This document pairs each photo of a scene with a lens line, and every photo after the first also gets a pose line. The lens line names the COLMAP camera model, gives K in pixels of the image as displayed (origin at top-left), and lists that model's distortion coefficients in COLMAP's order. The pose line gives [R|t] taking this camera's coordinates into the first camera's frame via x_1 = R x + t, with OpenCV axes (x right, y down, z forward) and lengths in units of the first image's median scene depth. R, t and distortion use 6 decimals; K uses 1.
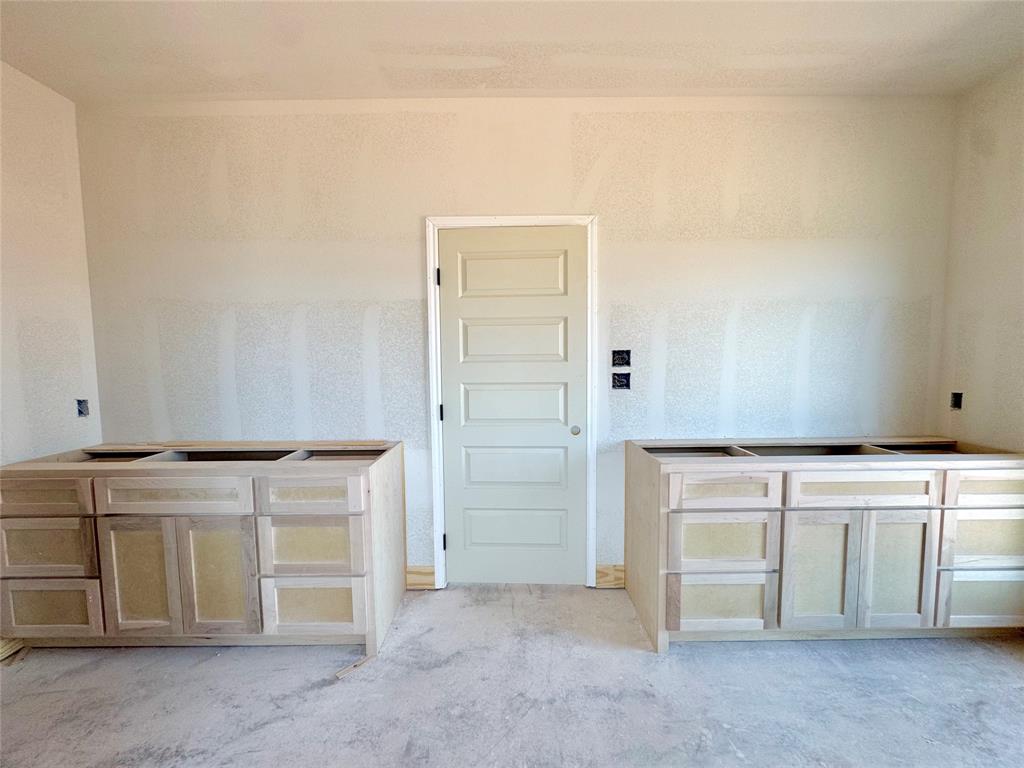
lens RADIAL K [[412.9, 0, 512.0], [0, 412.9, 384.0], [0, 0, 1]] dist [-0.003575, 0.000149]
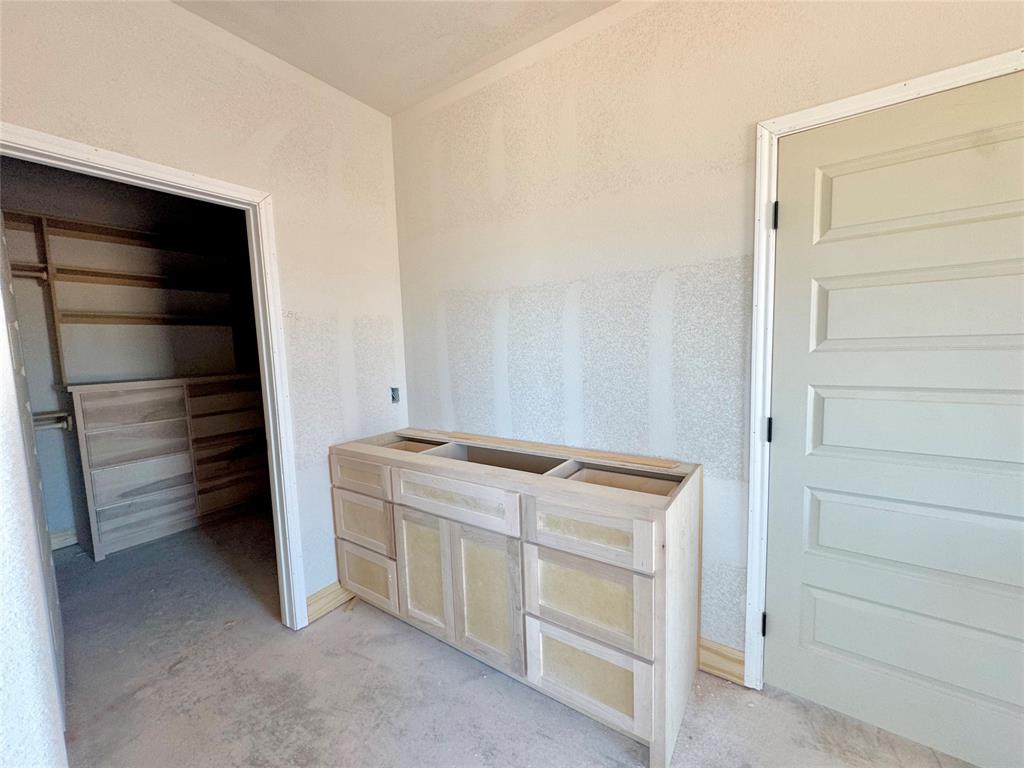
lens RADIAL K [[412.9, 0, 512.0], [0, 412.9, 384.0], [0, 0, 1]] dist [-0.003575, 0.000149]
pose [[0.824465, 0.036146, -0.564758, -0.178371], [-0.016703, 0.999078, 0.039559, -0.026466], [0.565667, -0.023182, 0.824308, 0.307230]]
